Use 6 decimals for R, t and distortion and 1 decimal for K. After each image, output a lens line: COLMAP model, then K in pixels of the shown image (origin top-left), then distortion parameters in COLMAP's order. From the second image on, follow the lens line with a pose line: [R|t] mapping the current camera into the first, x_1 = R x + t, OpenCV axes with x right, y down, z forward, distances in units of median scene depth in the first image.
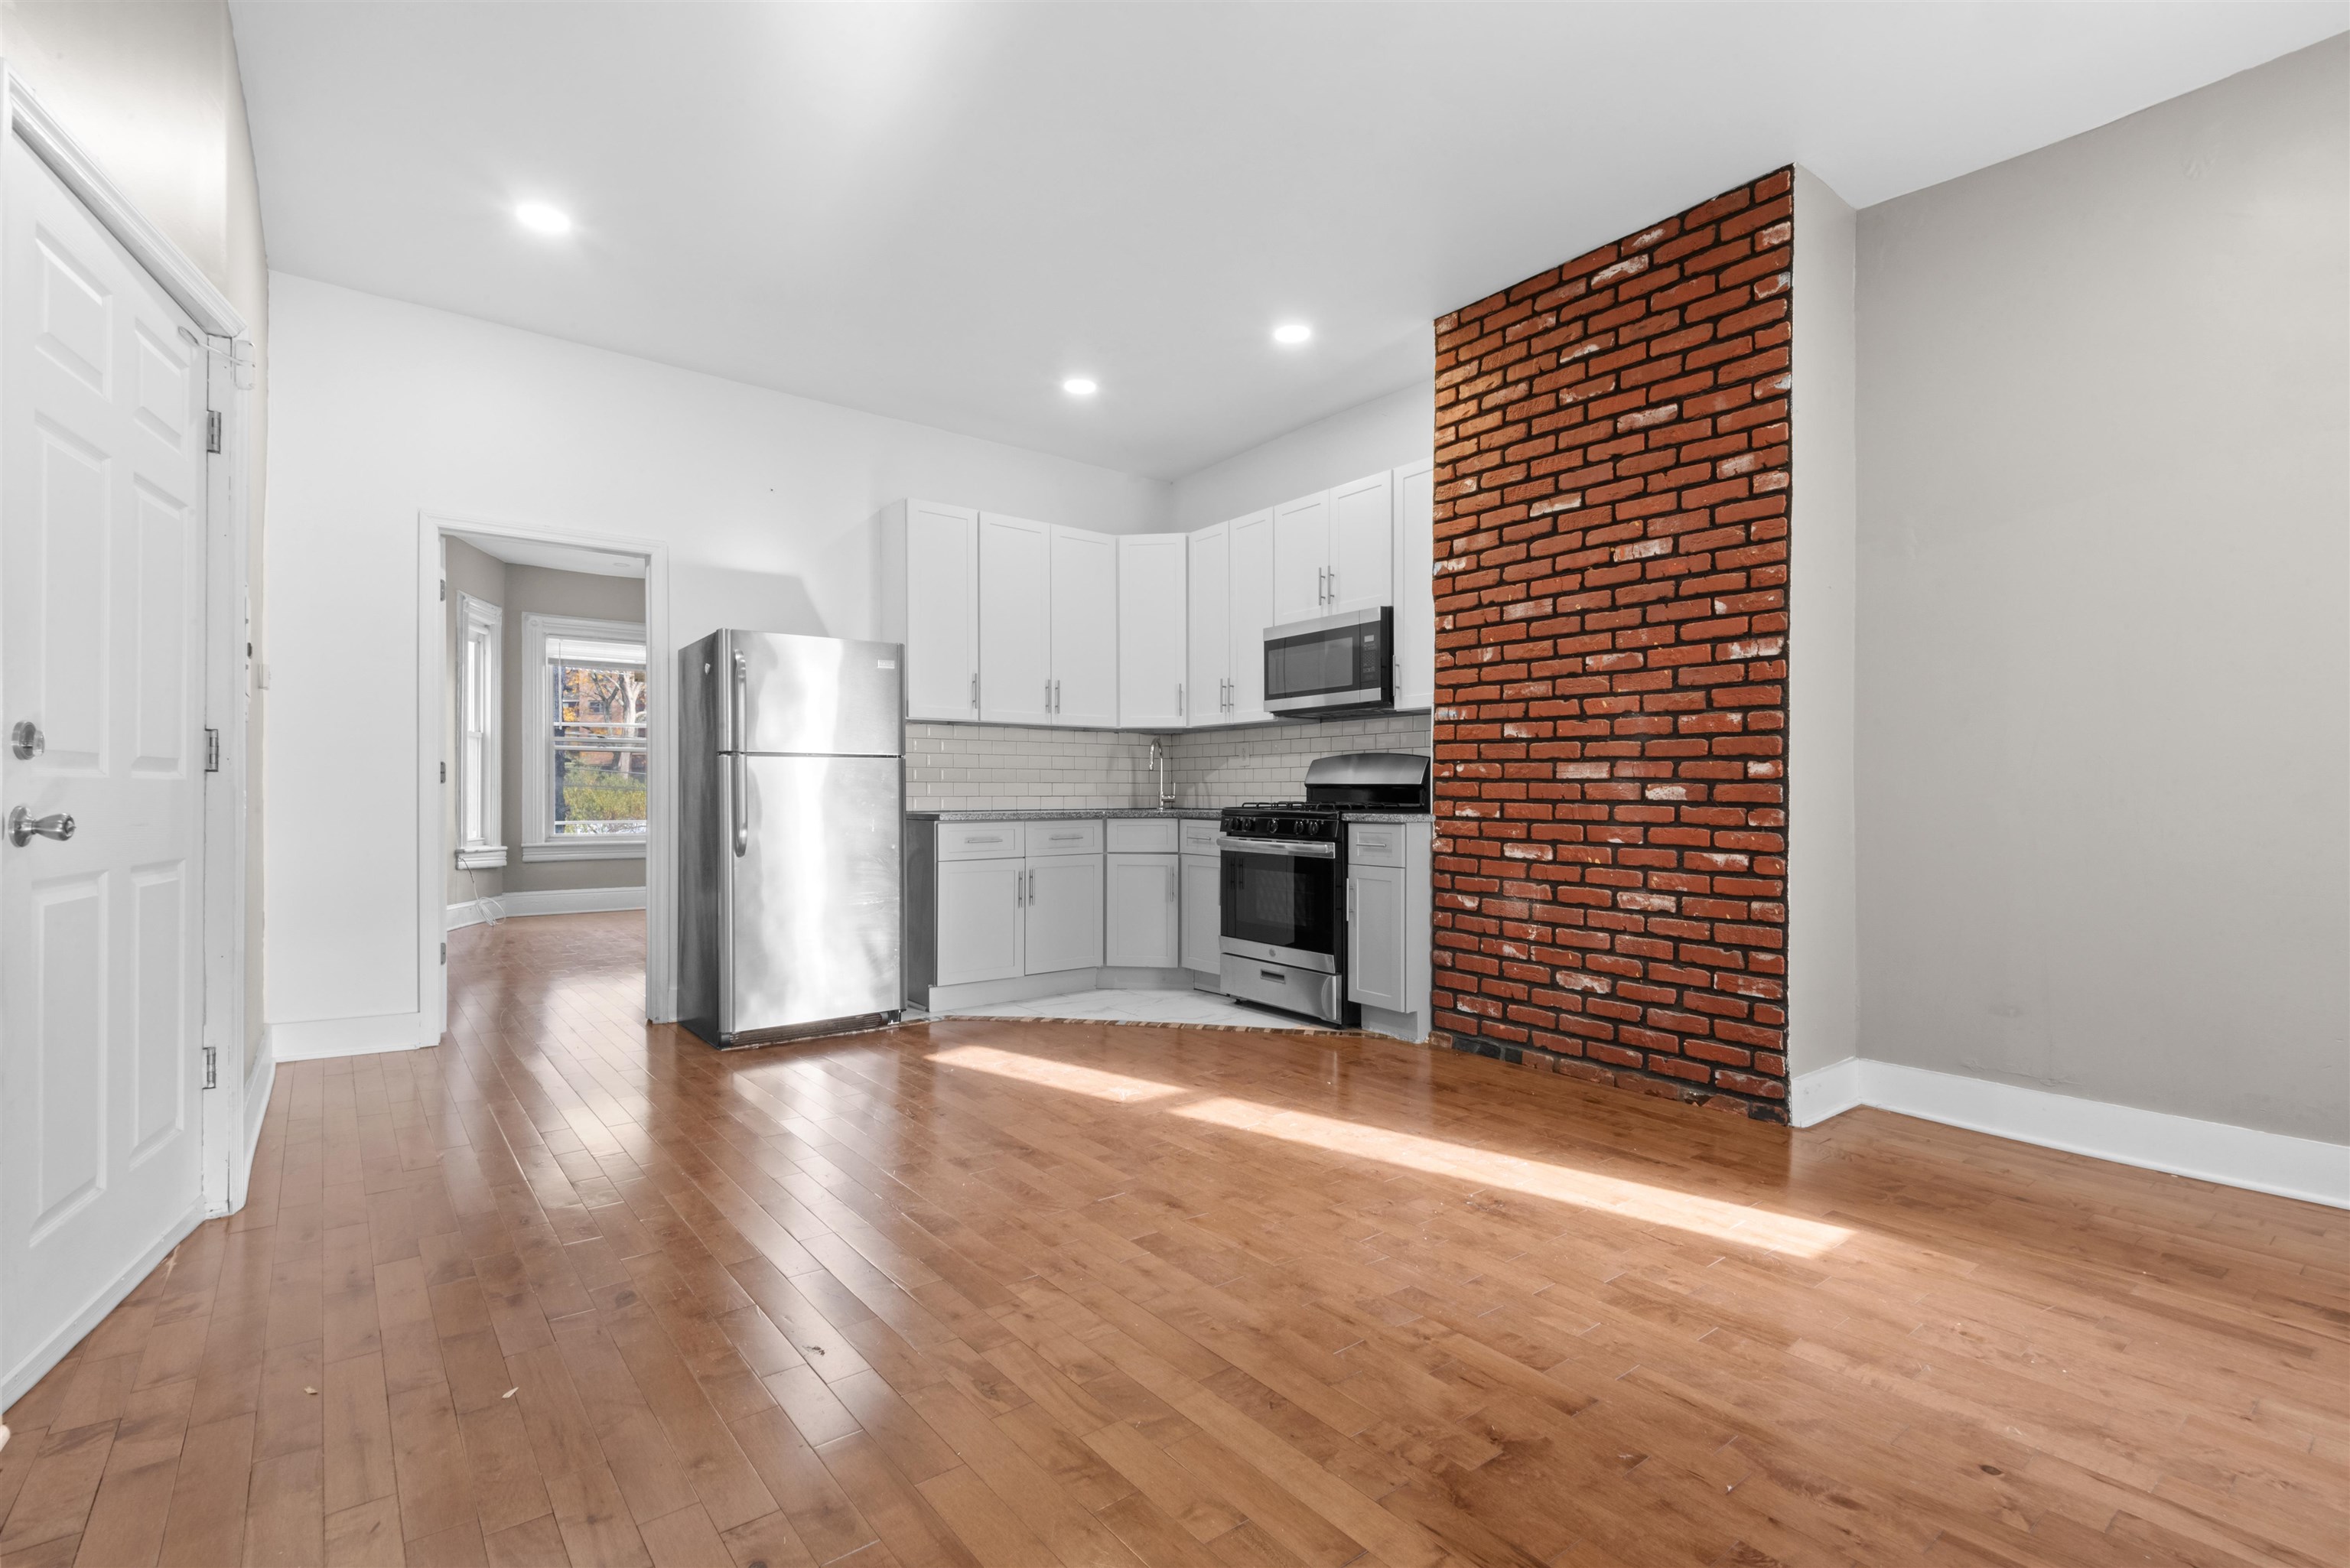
lens RADIAL K [[1081.2, 0, 1173.1], [0, 1081.2, 791.4], [0, 0, 1]] dist [0.025277, -0.002326]
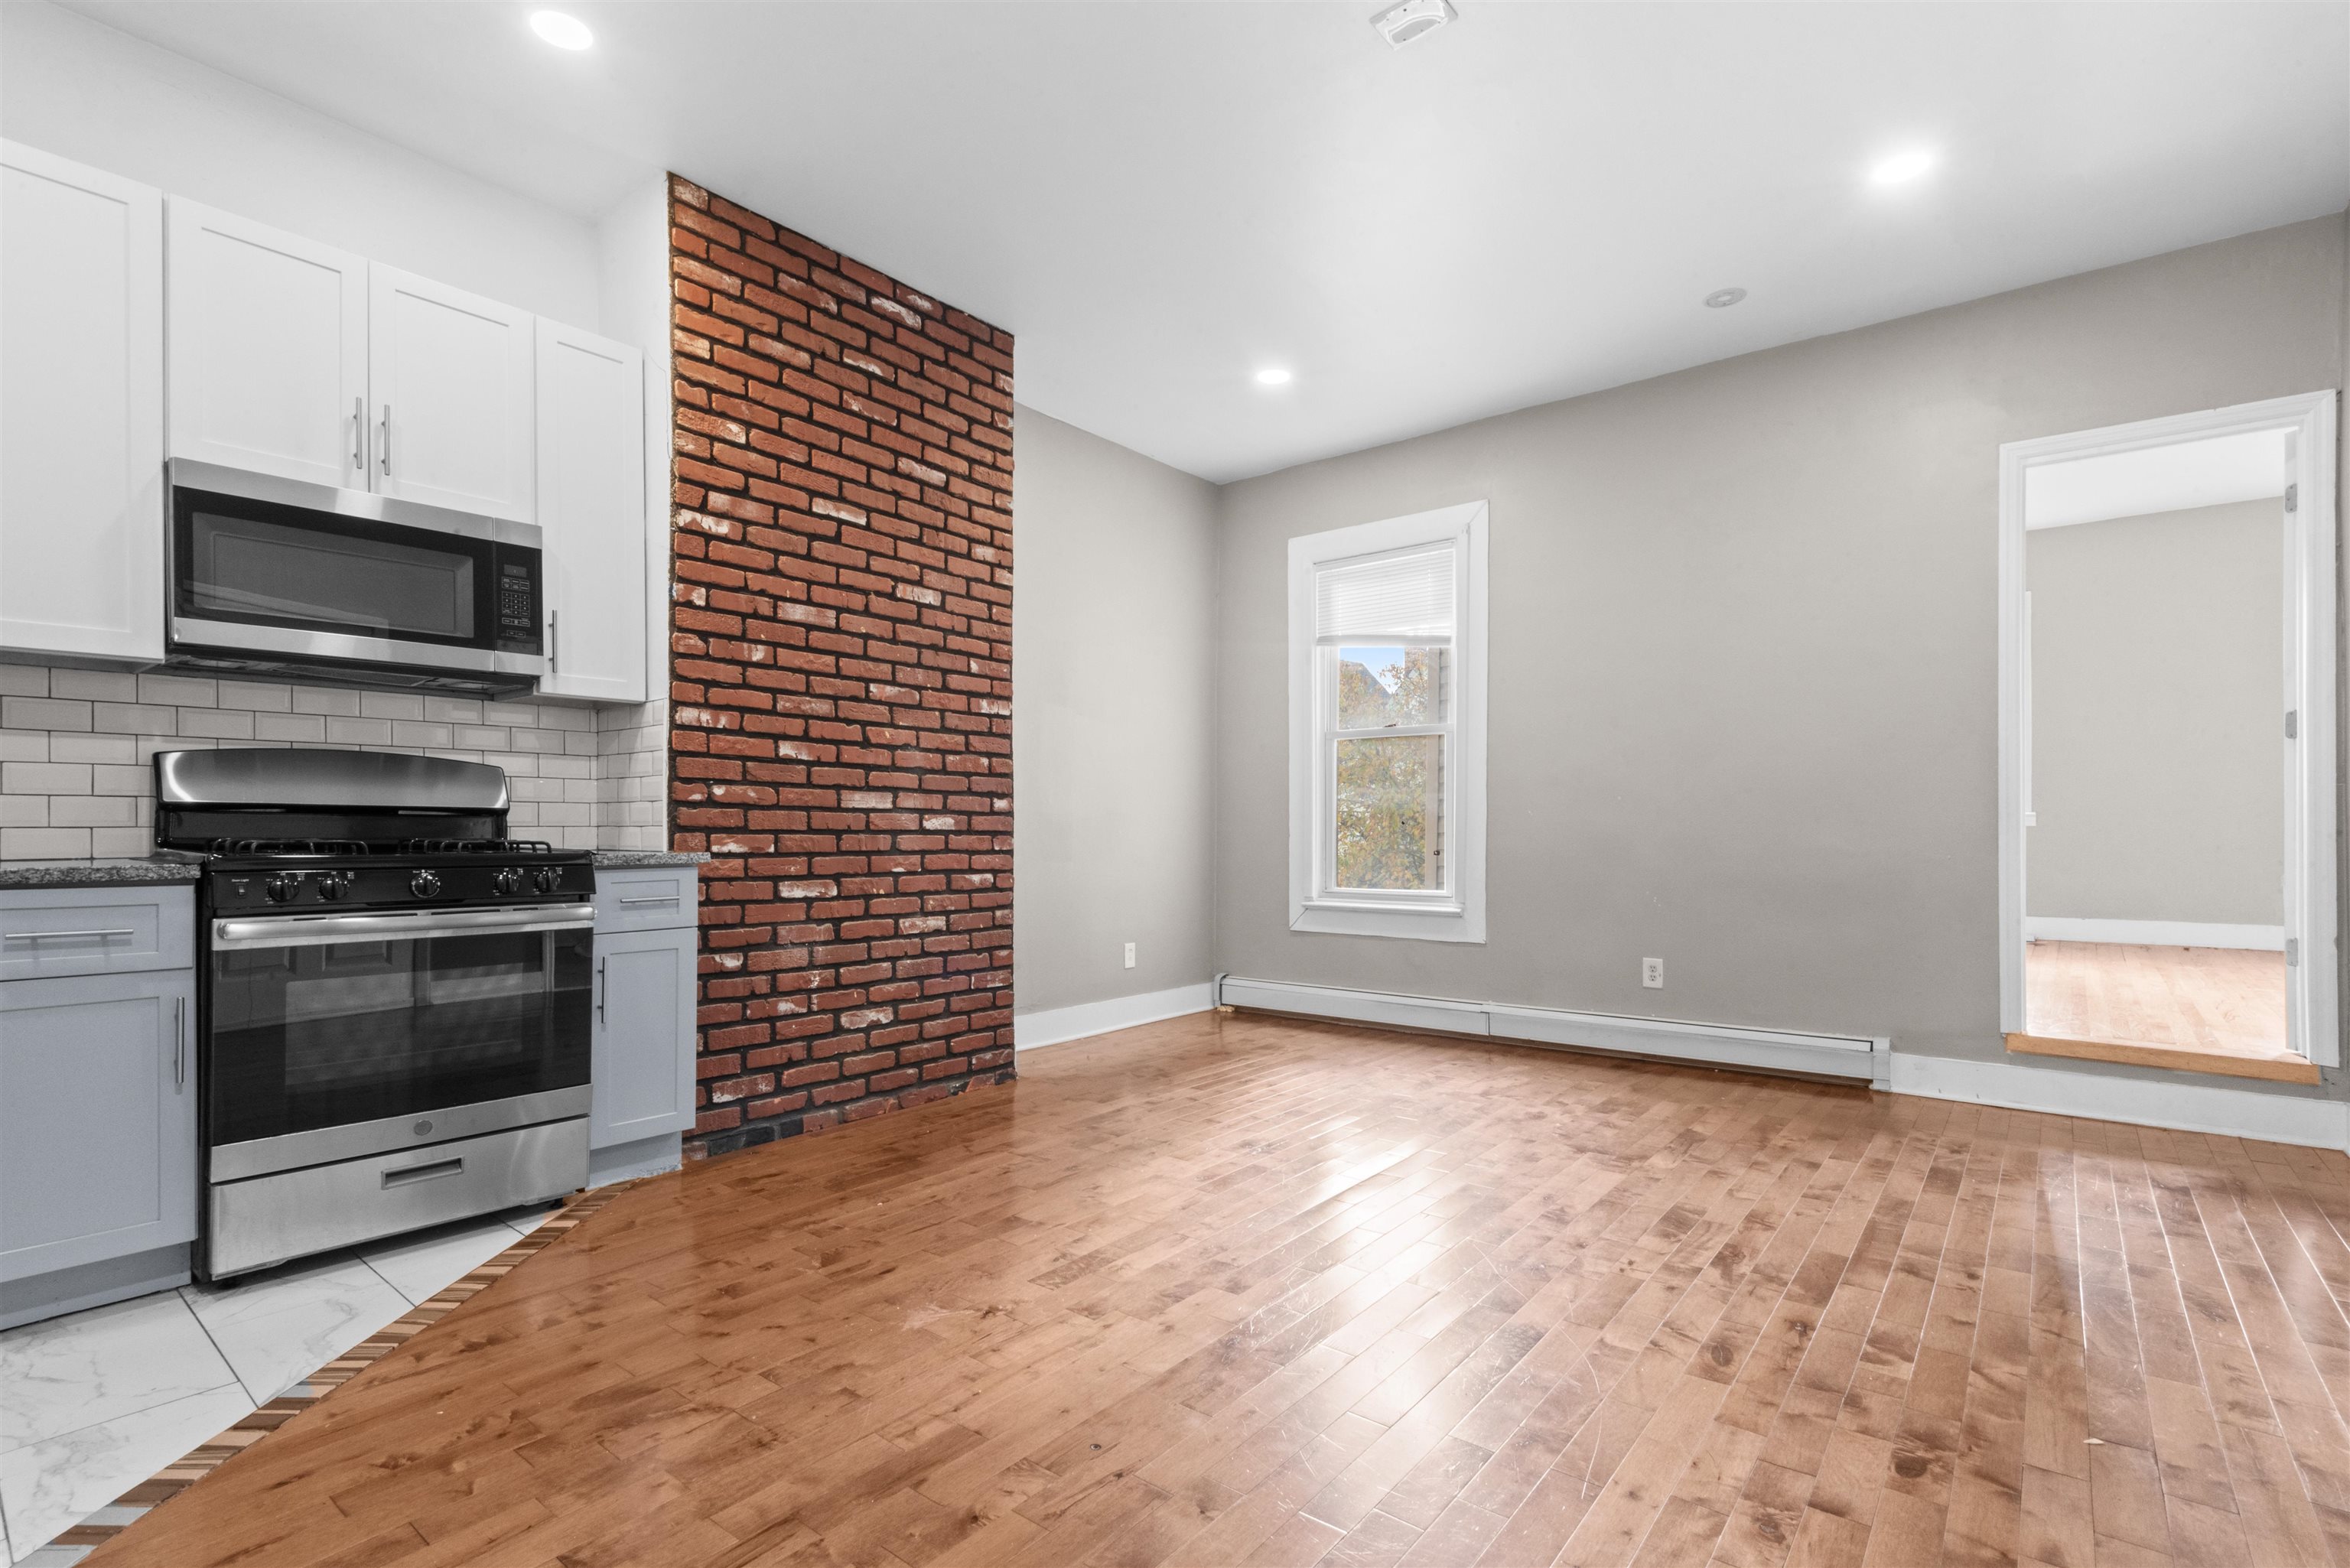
lens RADIAL K [[1081.2, 0, 1203.1], [0, 1081.2, 829.6], [0, 0, 1]] dist [0.025277, -0.002326]
pose [[-0.245217, -0.006462, 0.969447, -0.643367], [-0.005068, 0.999973, 0.005384, 0.000591], [-0.969455, -0.003593, -0.245243, 0.957707]]
